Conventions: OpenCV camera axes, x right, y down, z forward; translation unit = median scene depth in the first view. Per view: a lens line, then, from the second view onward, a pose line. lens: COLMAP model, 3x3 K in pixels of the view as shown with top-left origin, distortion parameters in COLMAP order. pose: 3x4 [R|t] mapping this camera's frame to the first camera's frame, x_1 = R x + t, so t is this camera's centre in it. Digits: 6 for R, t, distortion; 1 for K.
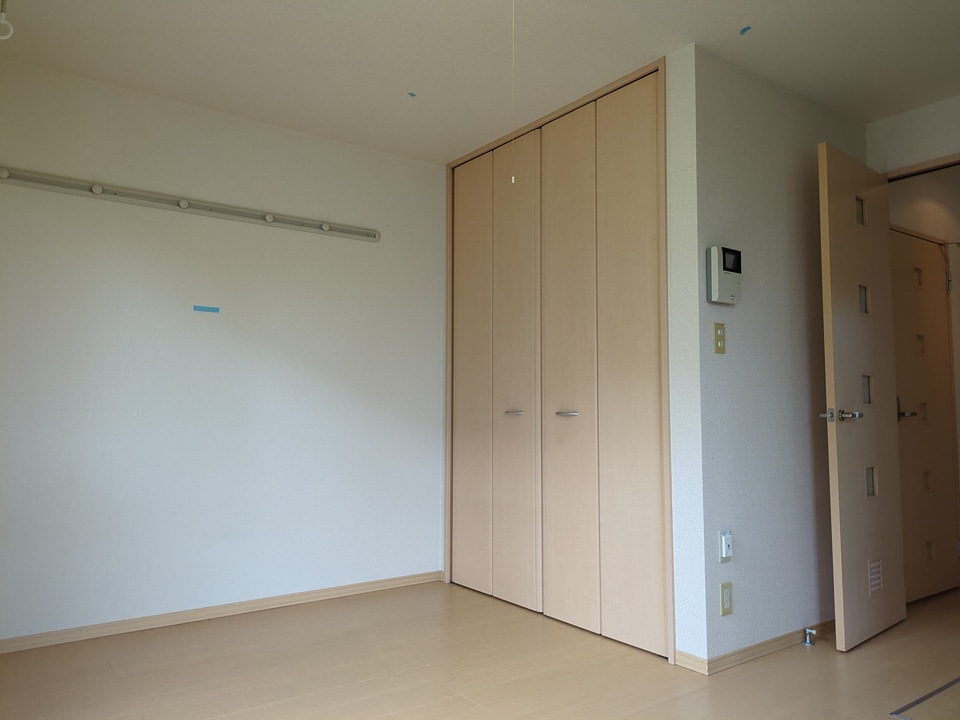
lens RADIAL K [[723.2, 0, 469.9], [0, 723.2, 354.9], [0, 0, 1]] dist [0.043062, -0.035522]
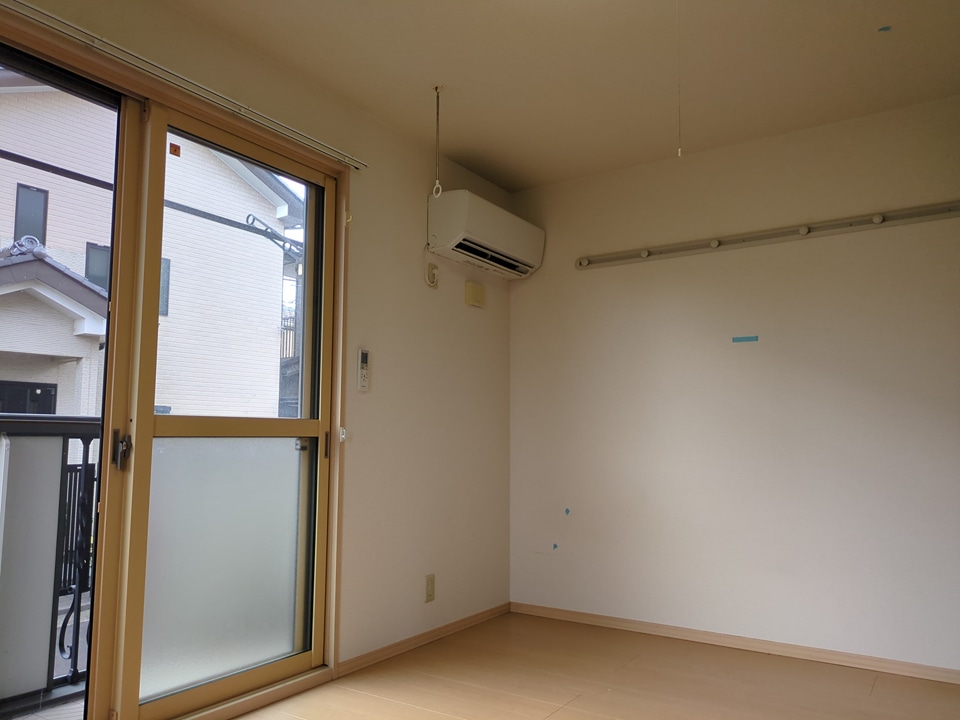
lens RADIAL K [[723.2, 0, 469.9], [0, 723.2, 354.9], [0, 0, 1]] dist [0.043062, -0.035522]
pose [[0.339319, -0.113858, -0.933755, 0.463170], [0.068232, 0.993012, -0.096289, 0.031124], [0.938194, -0.031040, 0.344716, 0.296242]]
